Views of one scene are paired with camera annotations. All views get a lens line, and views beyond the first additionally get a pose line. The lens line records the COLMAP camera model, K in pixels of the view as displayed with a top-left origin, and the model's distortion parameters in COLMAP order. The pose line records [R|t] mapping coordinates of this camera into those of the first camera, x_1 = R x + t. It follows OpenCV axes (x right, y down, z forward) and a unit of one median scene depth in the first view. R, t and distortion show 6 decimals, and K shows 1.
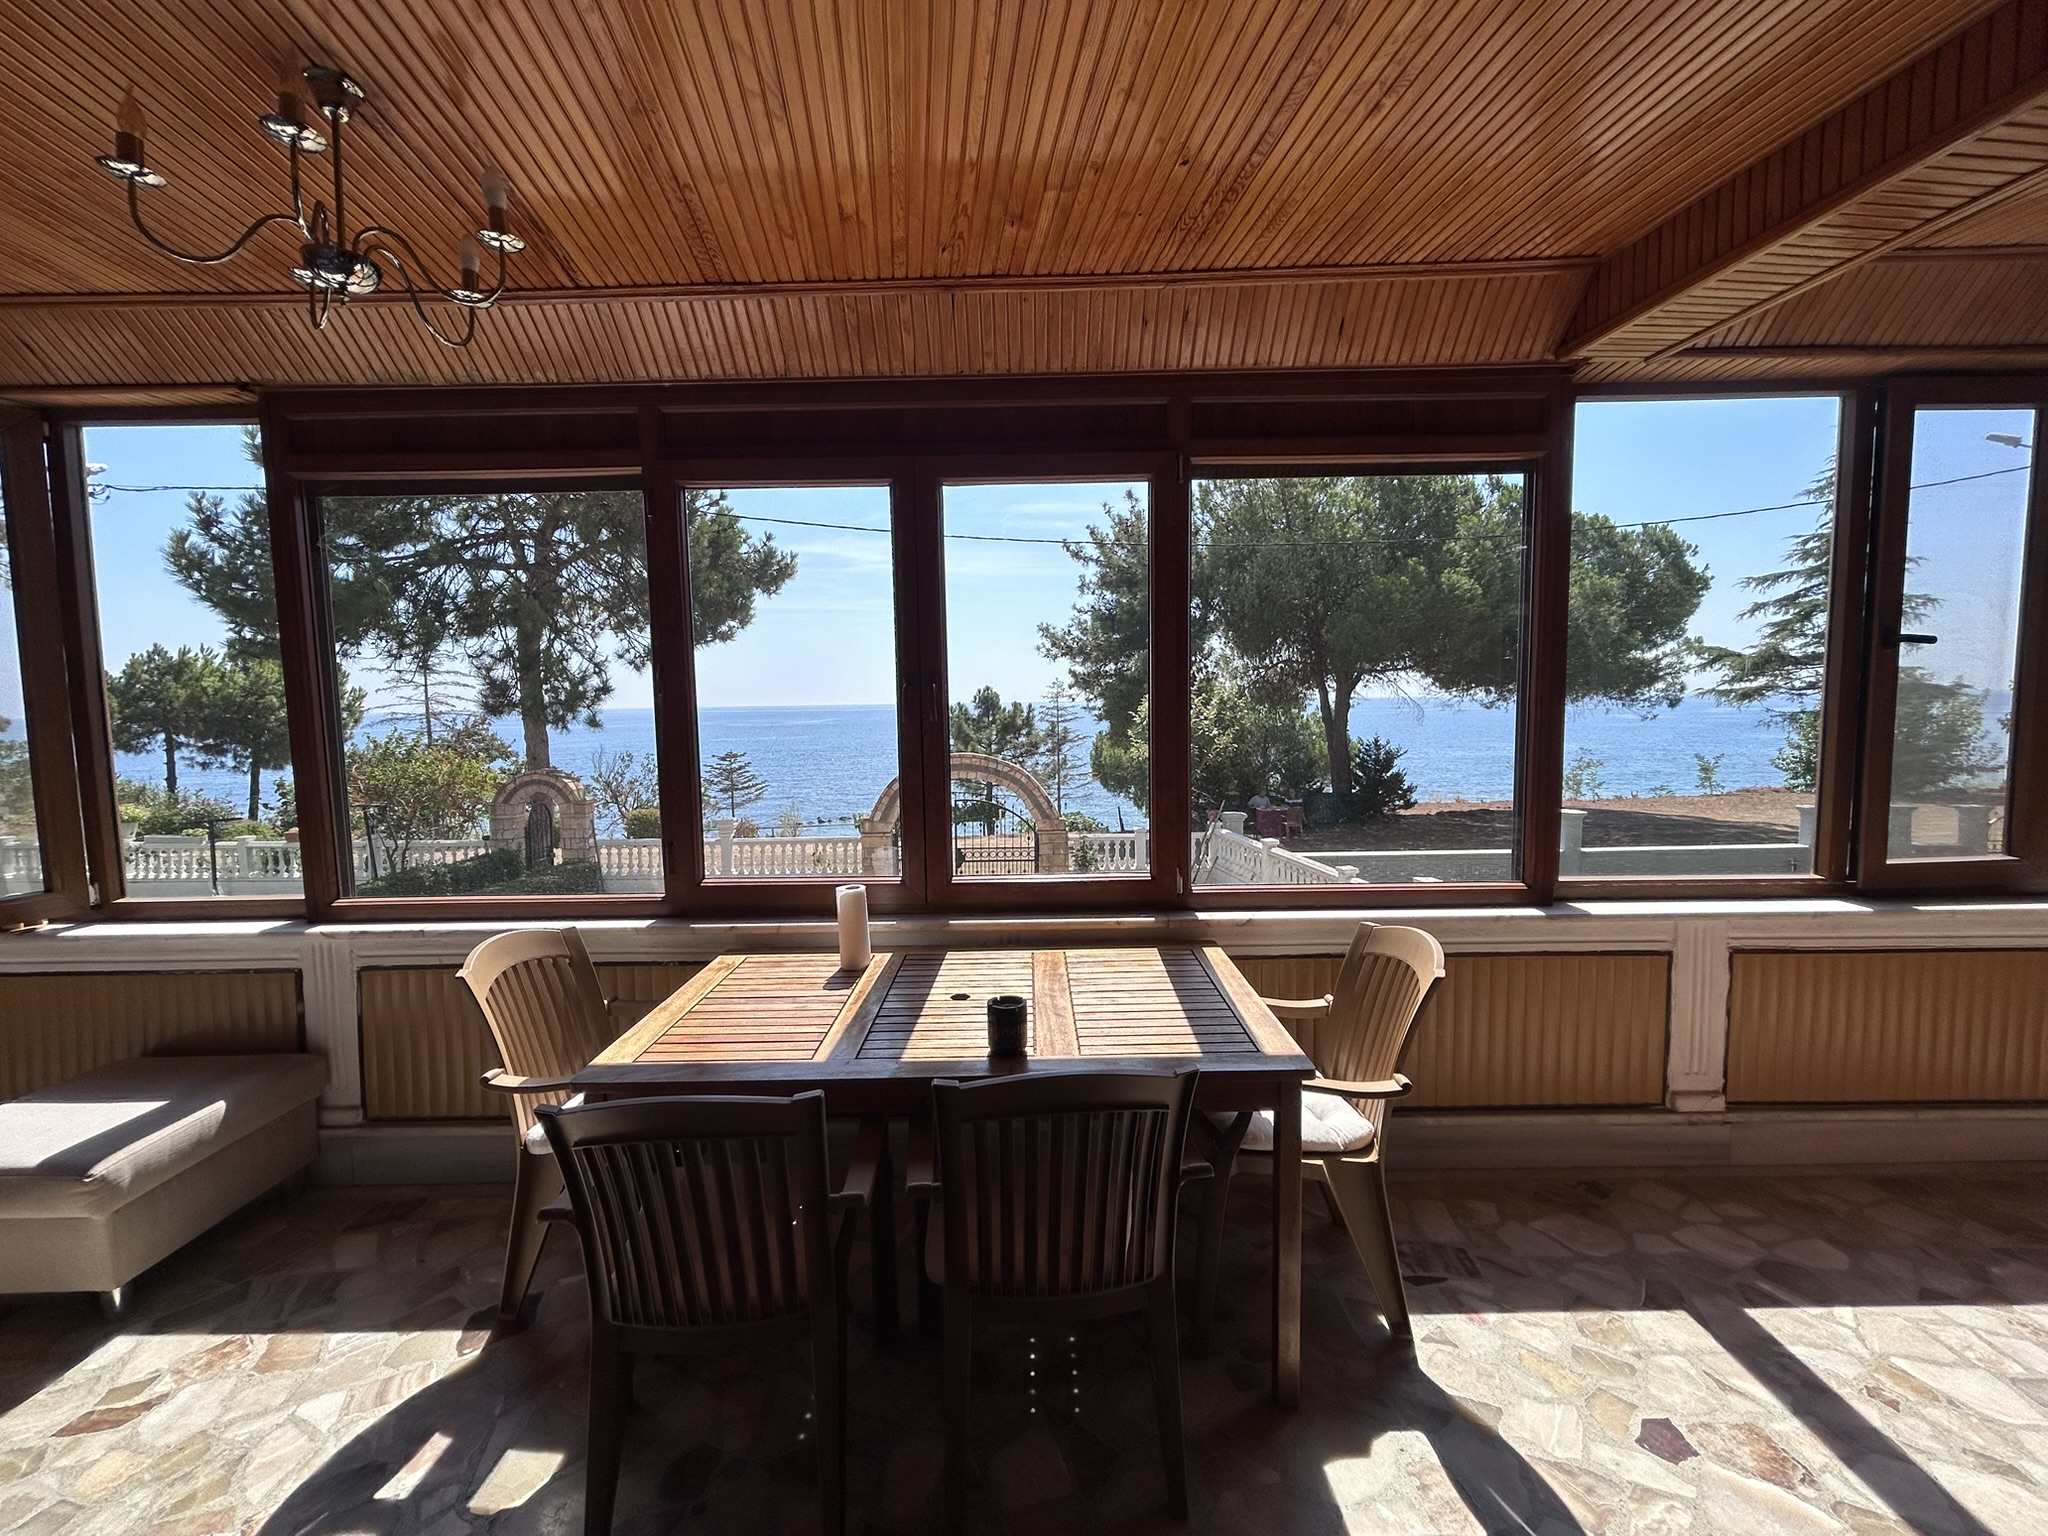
lens RADIAL K [[832.6, 0, 1022.1], [0, 832.6, 761.5], [0, 0, 1]] dist [-0.000441, 0.001557]
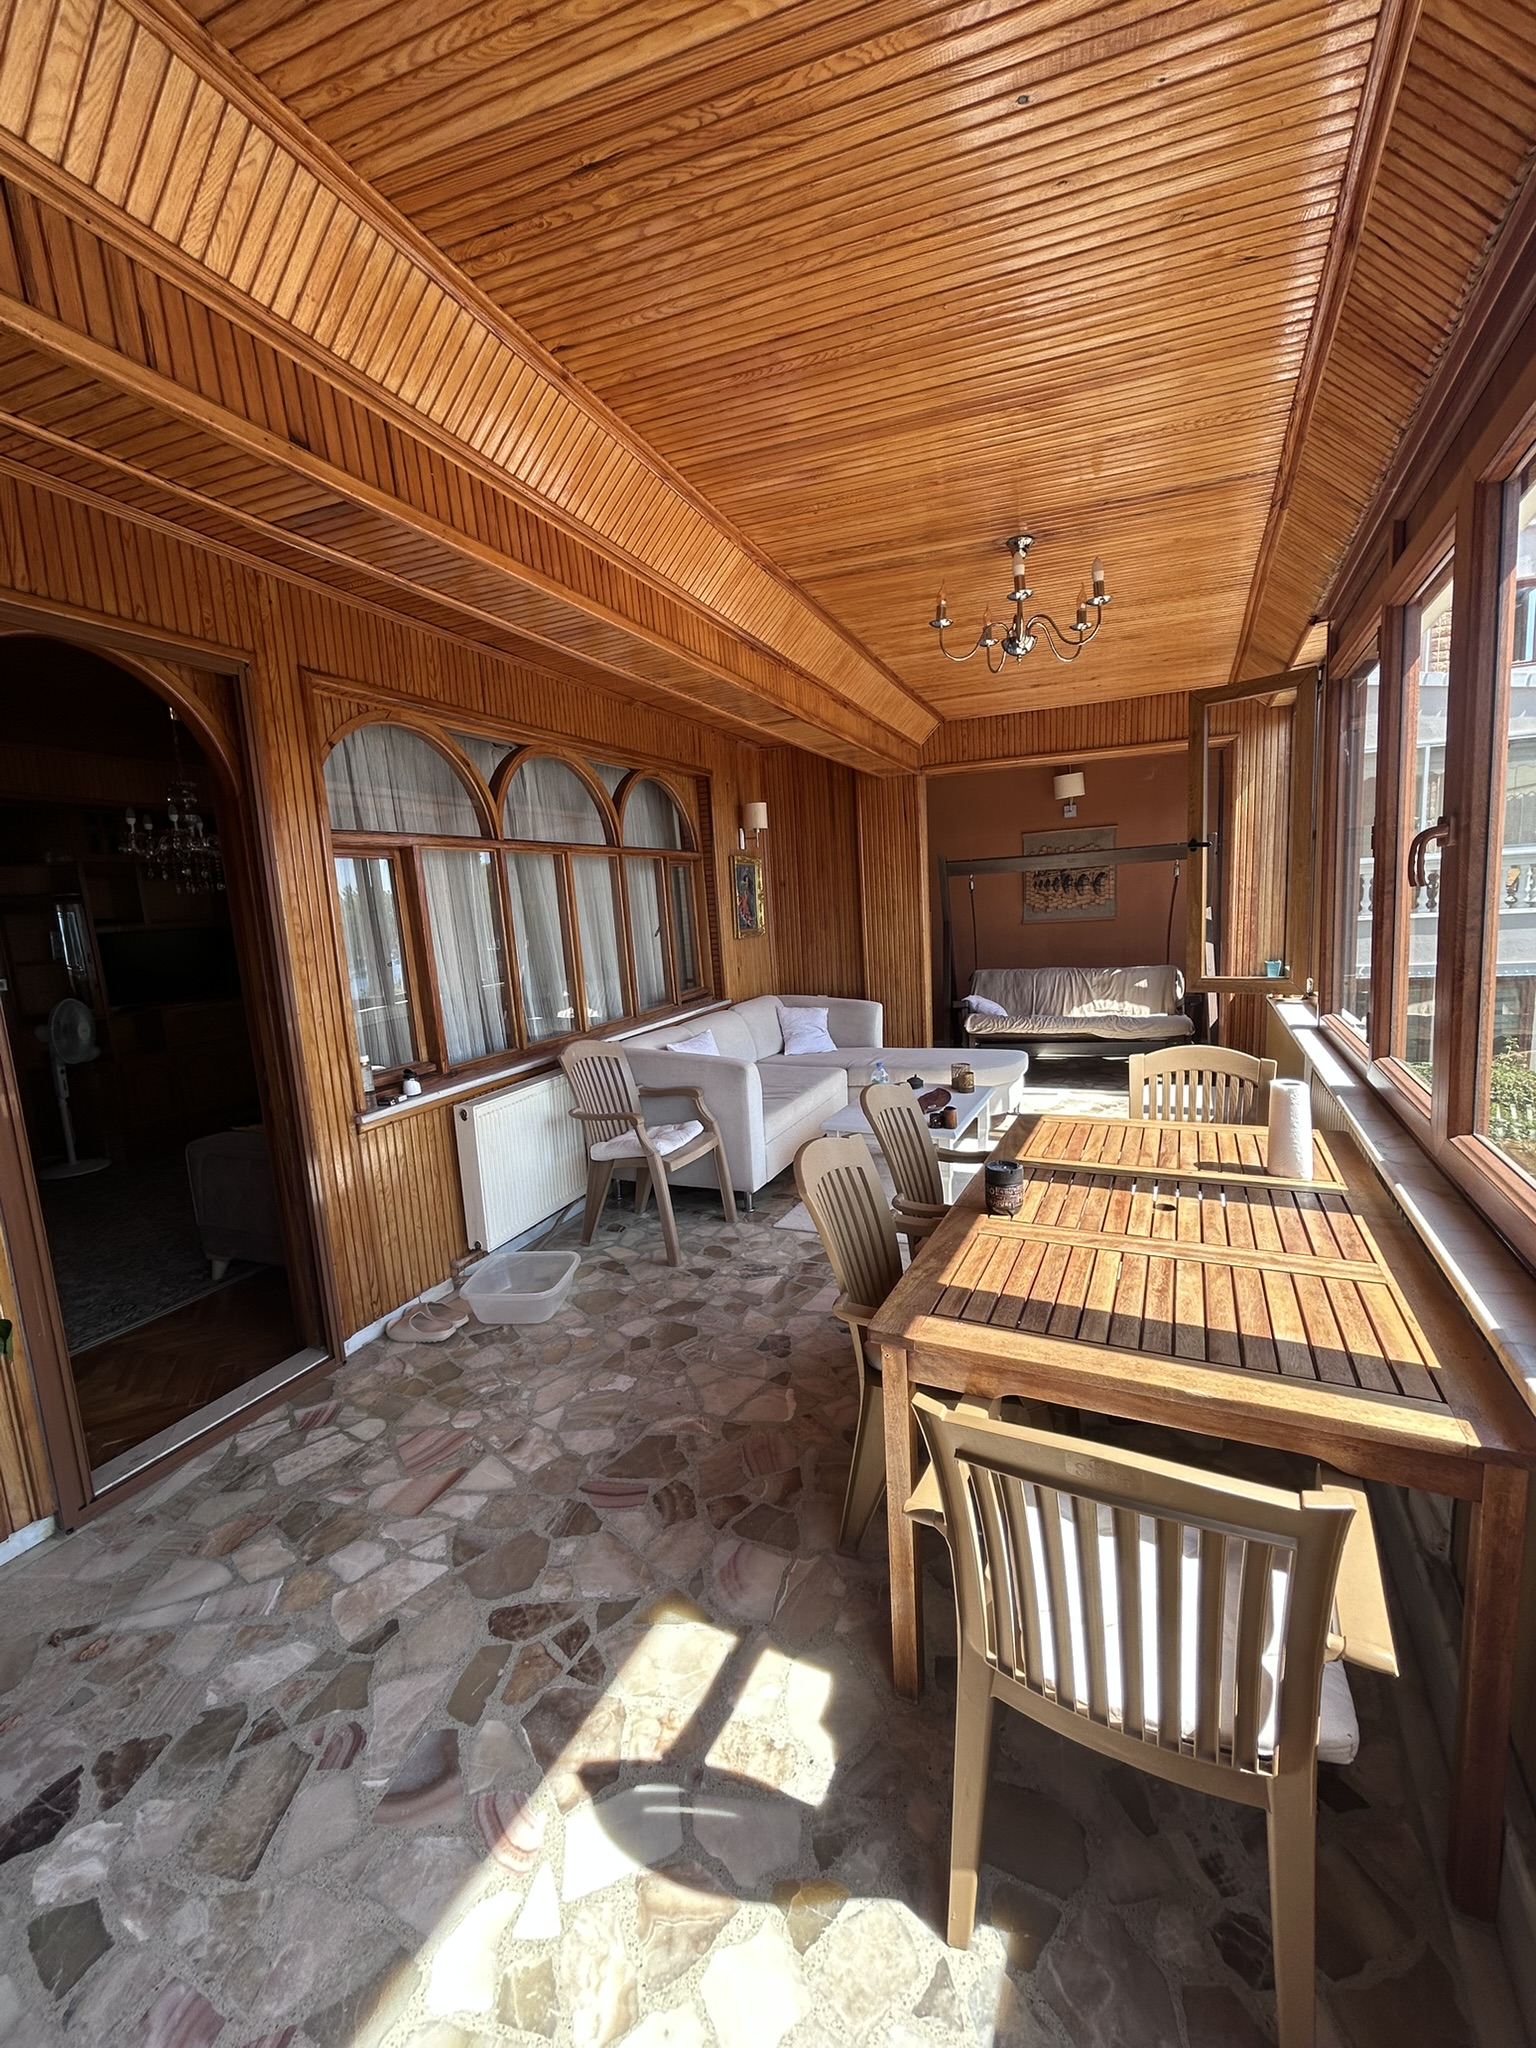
lens RADIAL K [[832.6, 0, 772.7], [0, 832.6, 1017.4], [0, 0, 1]] dist [-0.000441, 0.001557]
pose [[-0.447677, 0.160890, -0.879602, 0.725063], [-0.008690, 0.982851, 0.184198, -0.065292], [0.894153, 0.090104, -0.438601, 0.828185]]
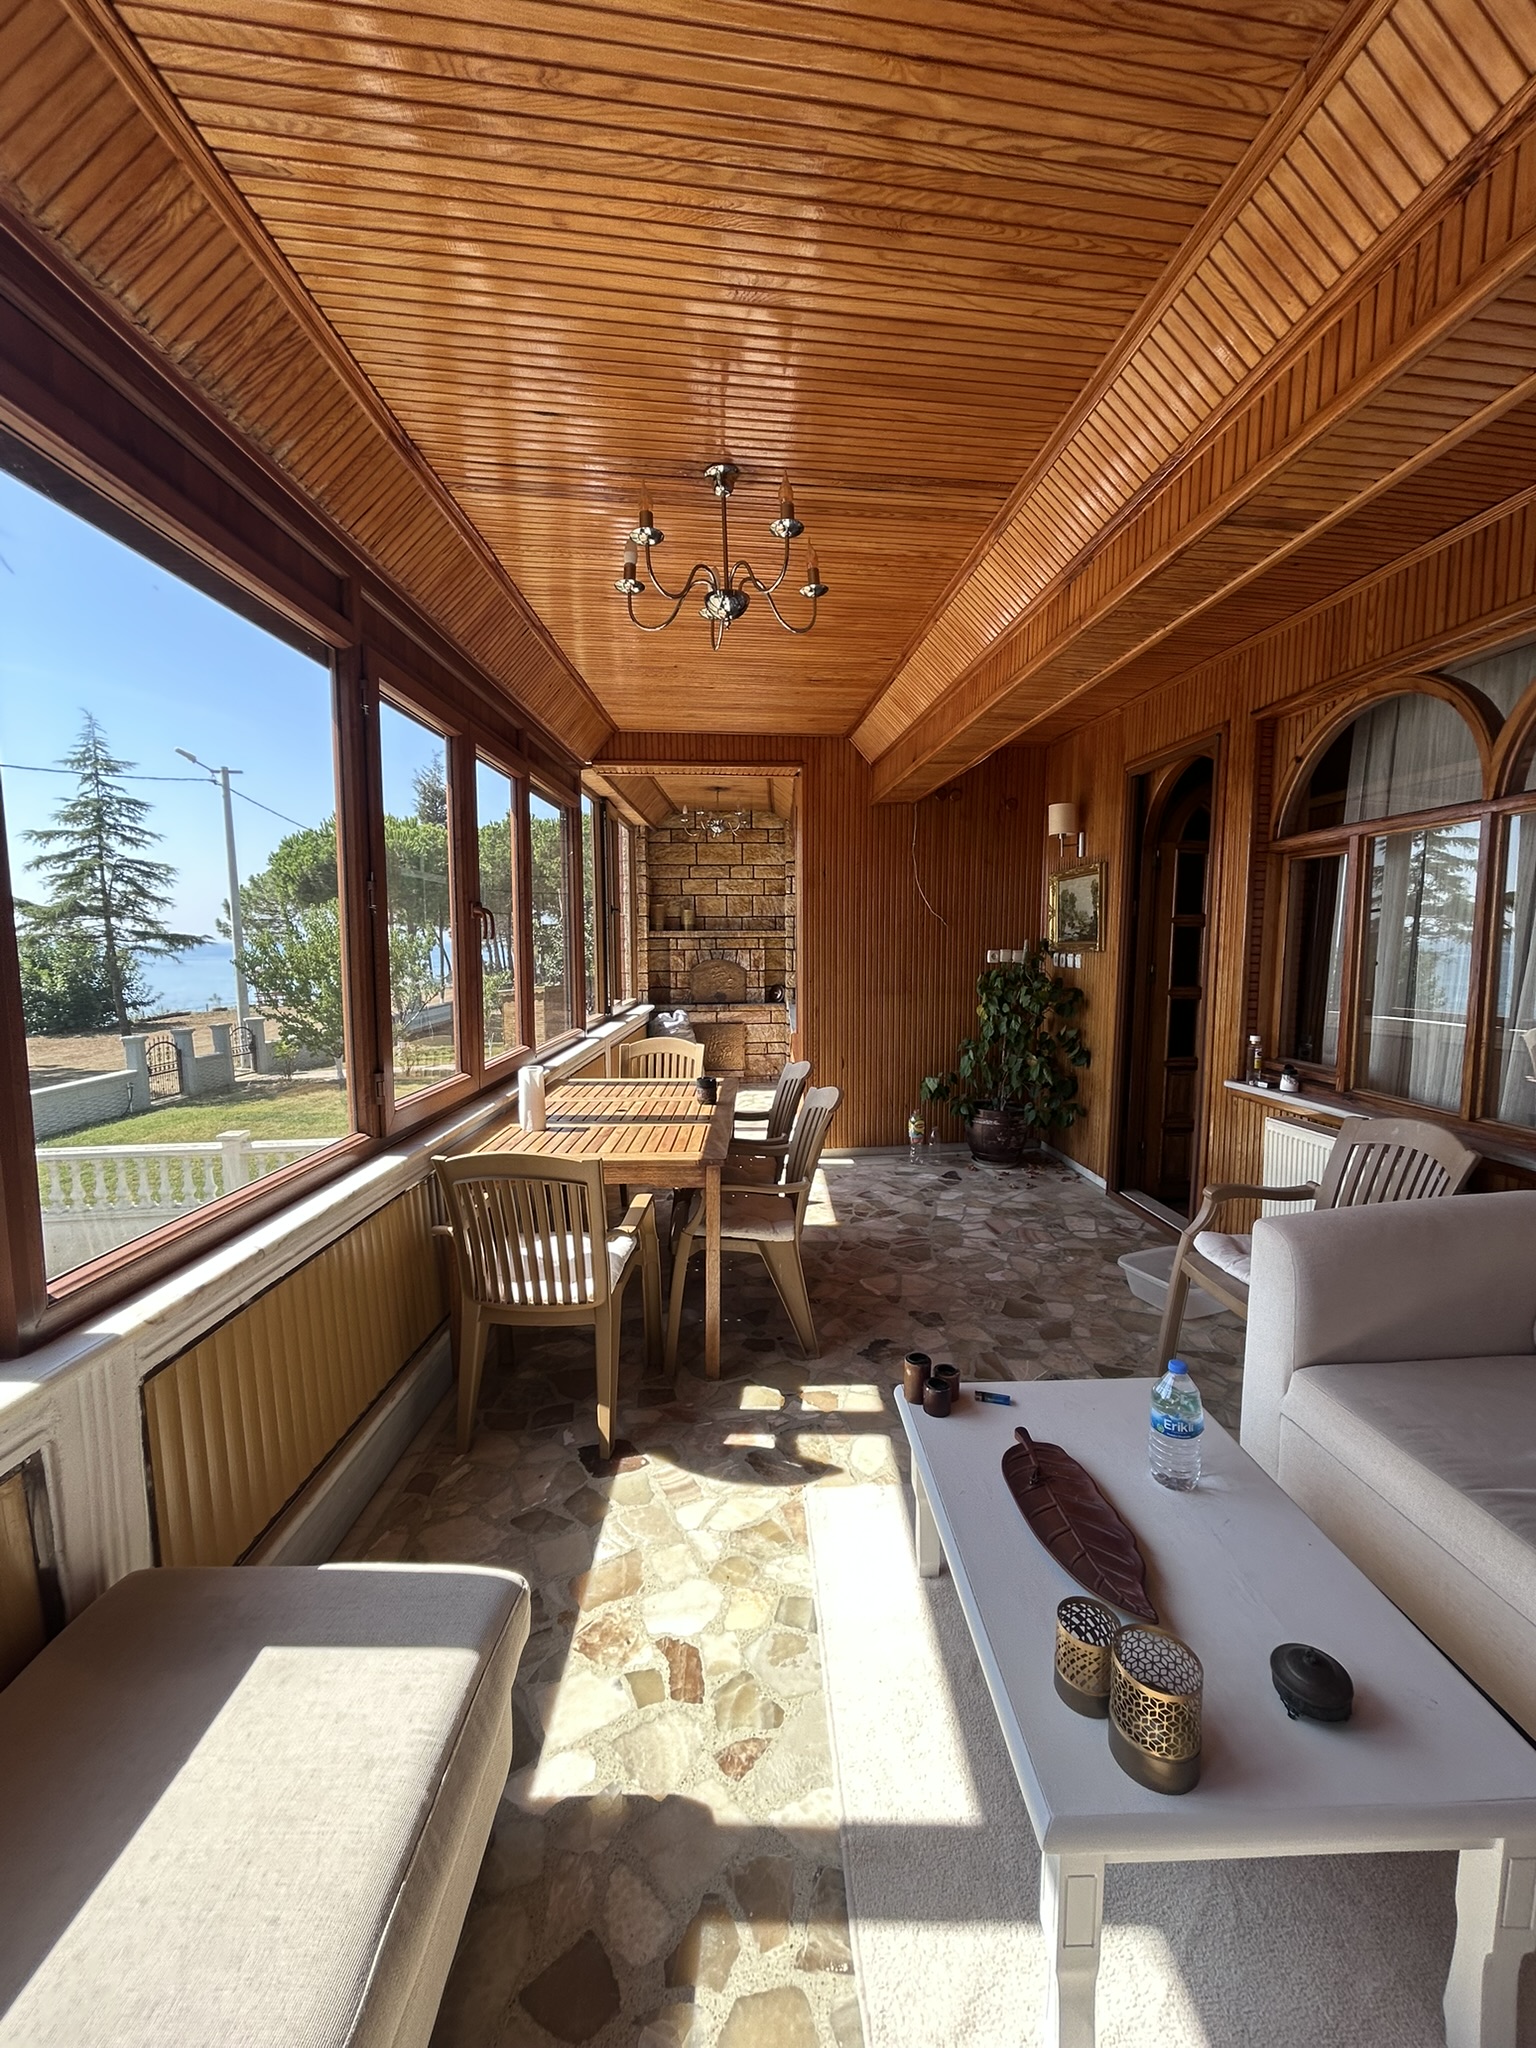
lens RADIAL K [[832.6, 0, 754.1], [0, 832.6, 1028.2], [0, 0, 1]] dist [-0.000441, 0.001557]
pose [[0.012297, -0.098753, 0.995036, -1.342009], [0.082414, 0.991826, 0.097416, -0.000068], [-0.996522, 0.080807, 0.020335, 0.585091]]
